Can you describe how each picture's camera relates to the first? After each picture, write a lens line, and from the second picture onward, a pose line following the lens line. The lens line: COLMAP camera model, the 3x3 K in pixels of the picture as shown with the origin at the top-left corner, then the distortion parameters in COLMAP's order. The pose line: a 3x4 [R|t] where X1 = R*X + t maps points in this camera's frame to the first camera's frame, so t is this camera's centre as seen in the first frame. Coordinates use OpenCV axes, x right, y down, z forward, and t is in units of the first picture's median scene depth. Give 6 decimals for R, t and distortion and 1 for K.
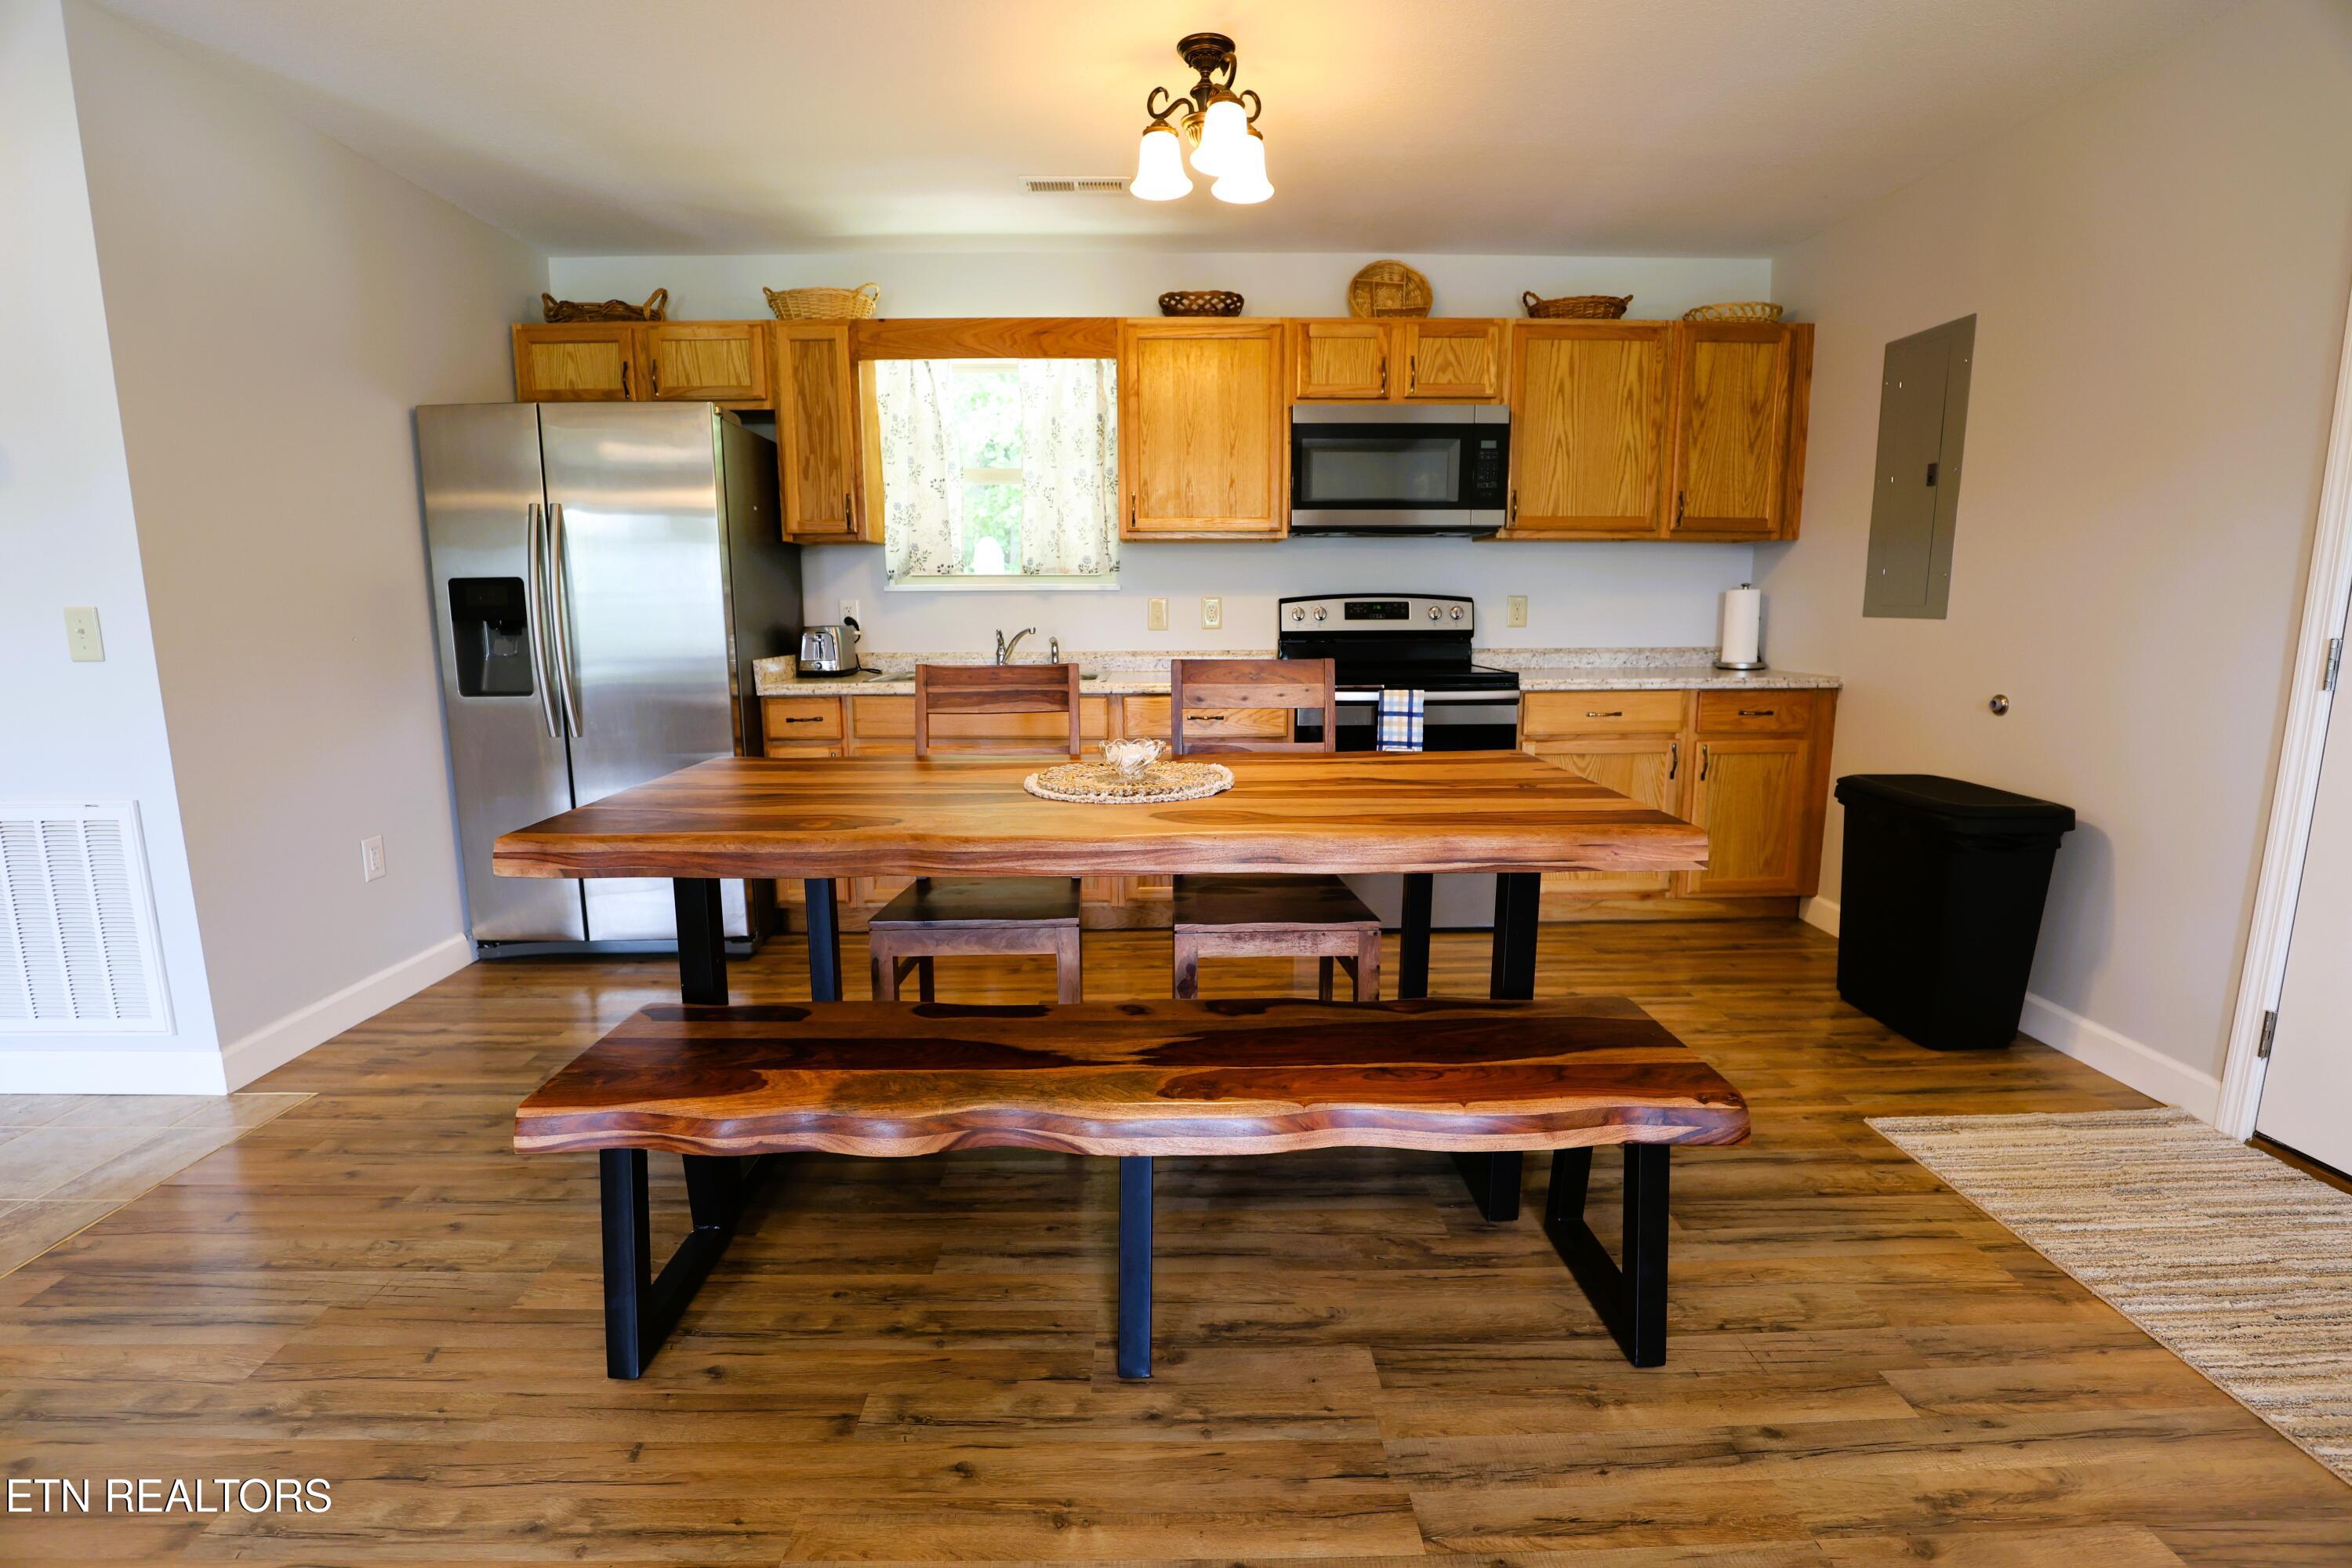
lens RADIAL K [[1072.2, 0, 1173.2], [0, 1072.2, 781.9], [0, 0, 1]] dist [-0.038852, 0.006891]
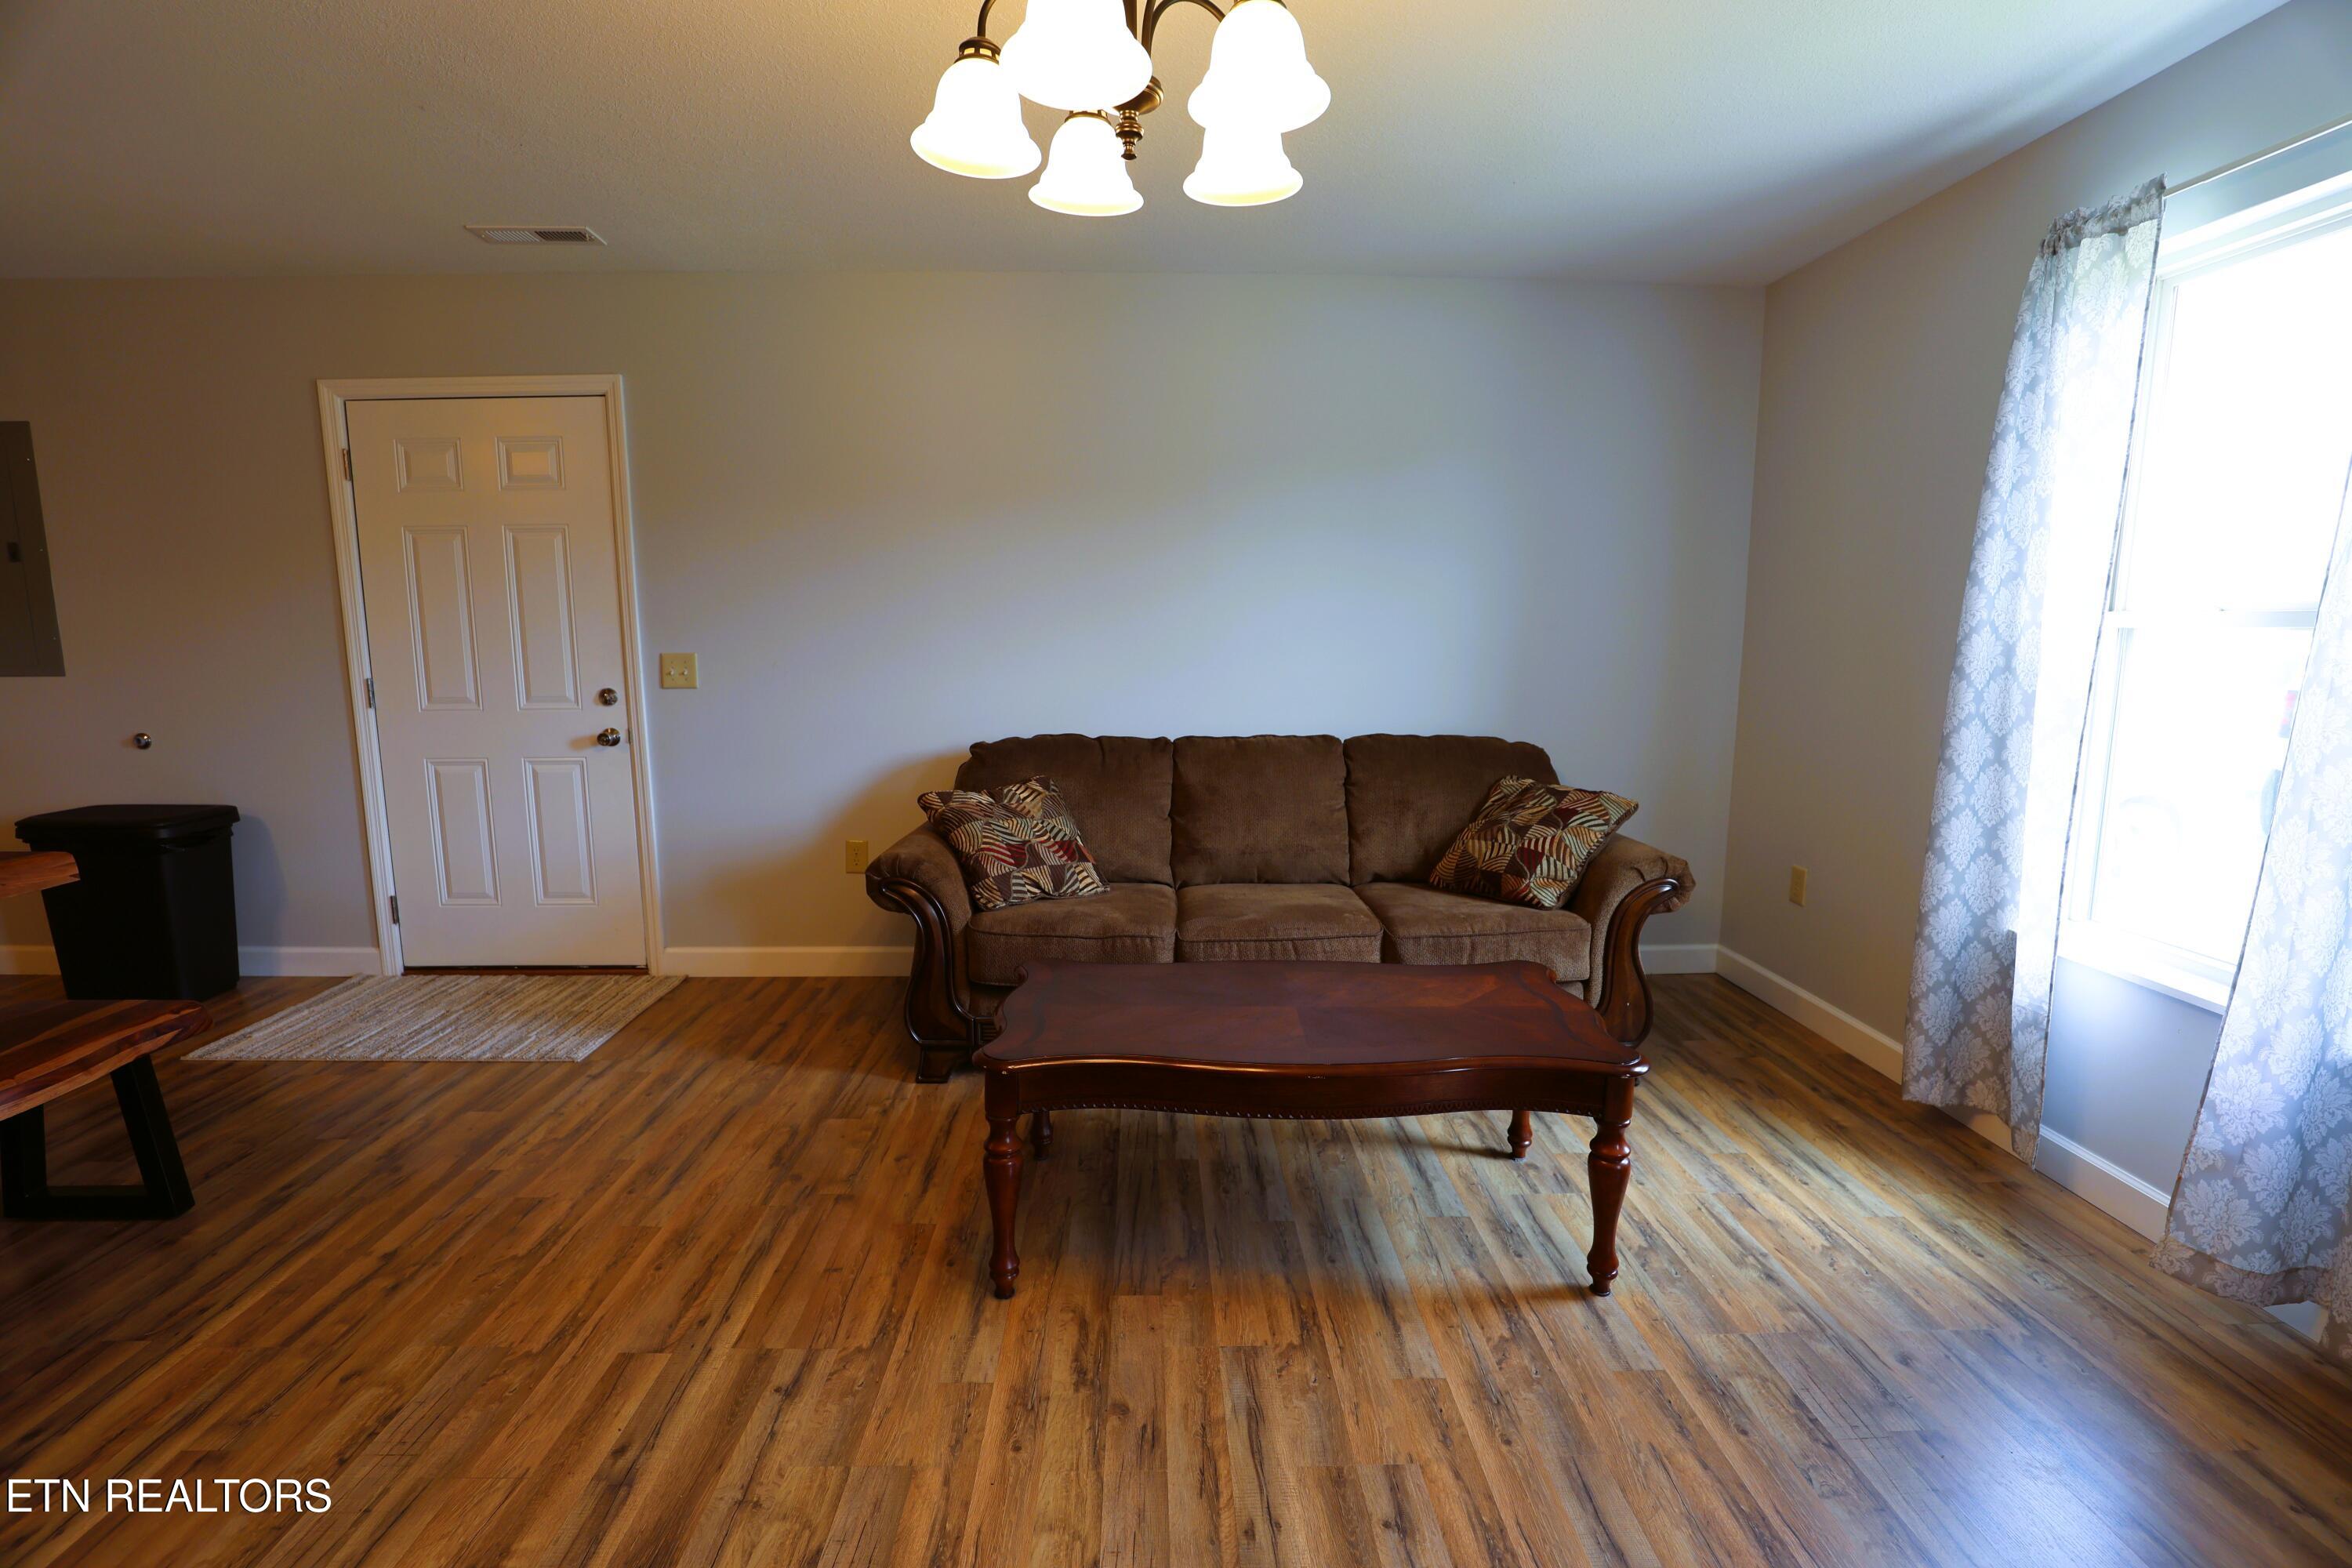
lens RADIAL K [[1072.2, 0, 1164.0], [0, 1072.2, 784.0], [0, 0, 1]] dist [-0.038852, 0.006891]
pose [[-0.003298, -0.145927, 0.989290, -0.380155], [0.168438, 0.975079, 0.144392, 0.003435], [-0.985707, 0.167110, 0.021364, -0.194285]]
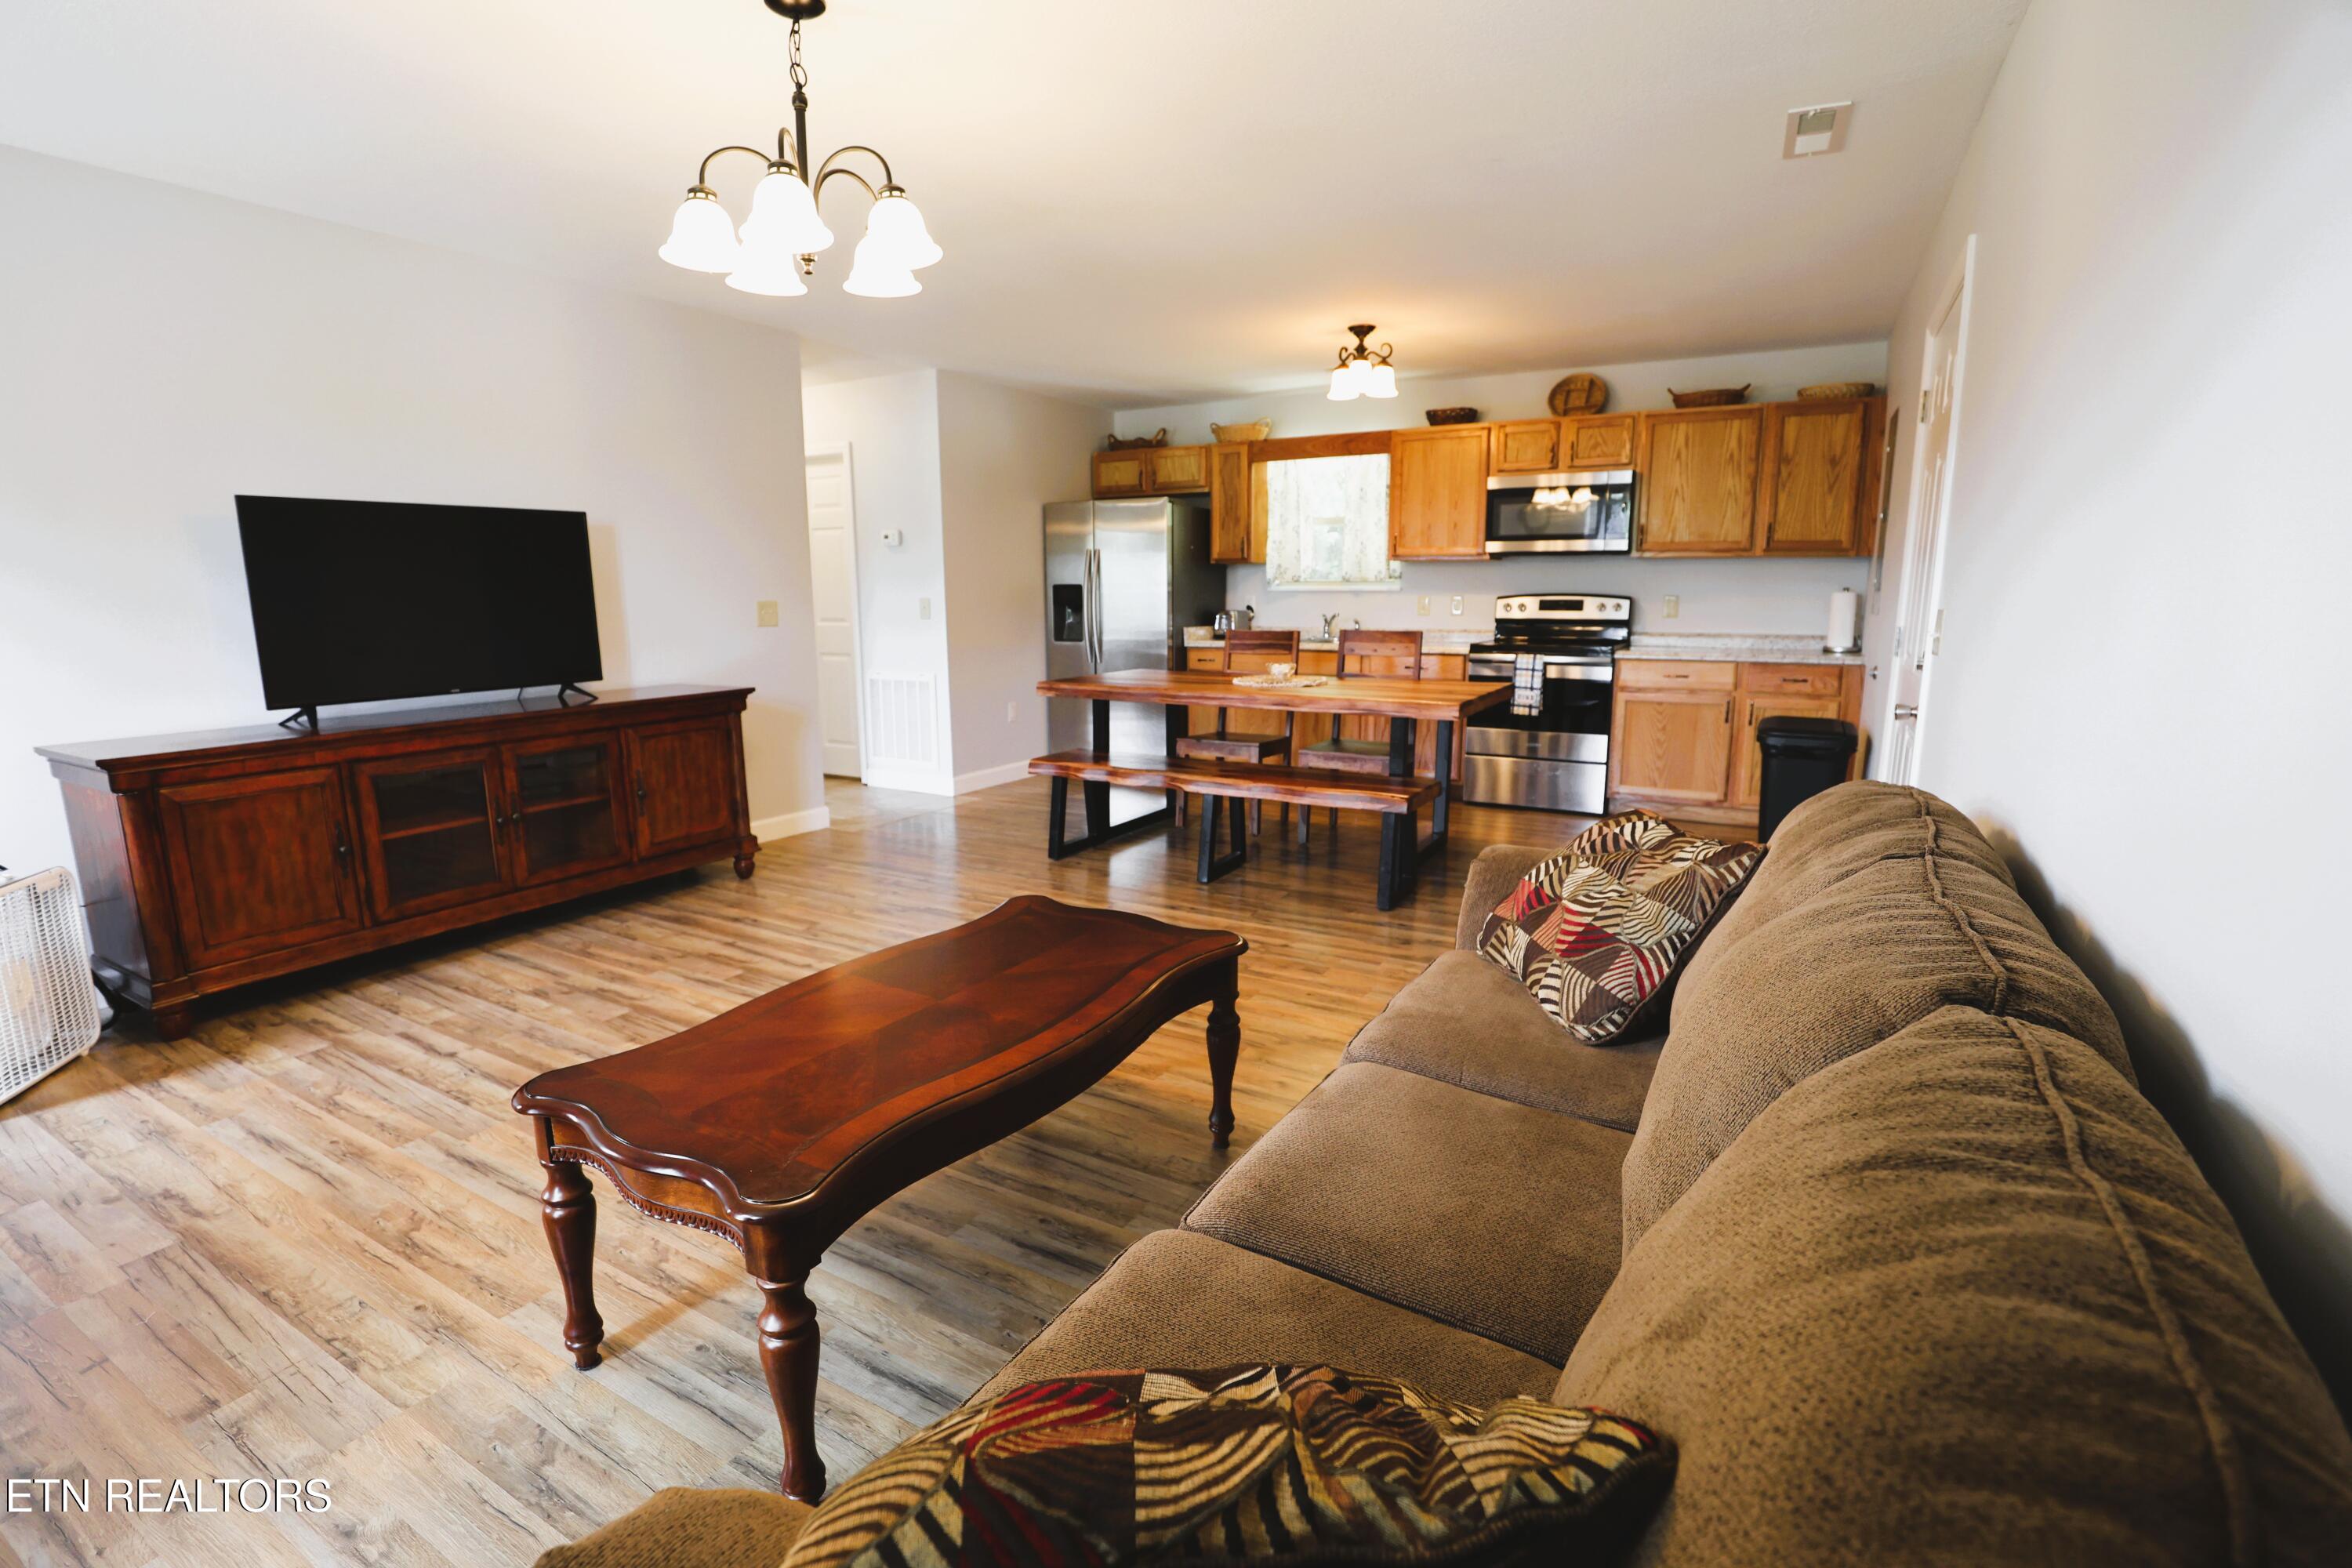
lens RADIAL K [[1072.2, 0, 1182.1], [0, 1072.2, 790.5], [0, 0, 1]] dist [-0.038852, 0.006891]
pose [[0.861689, 0.093443, -0.498759, 0.565110], [-0.083749, 0.995608, 0.041838, 0.091596], [0.500478, 0.005719, 0.865730, -0.635607]]
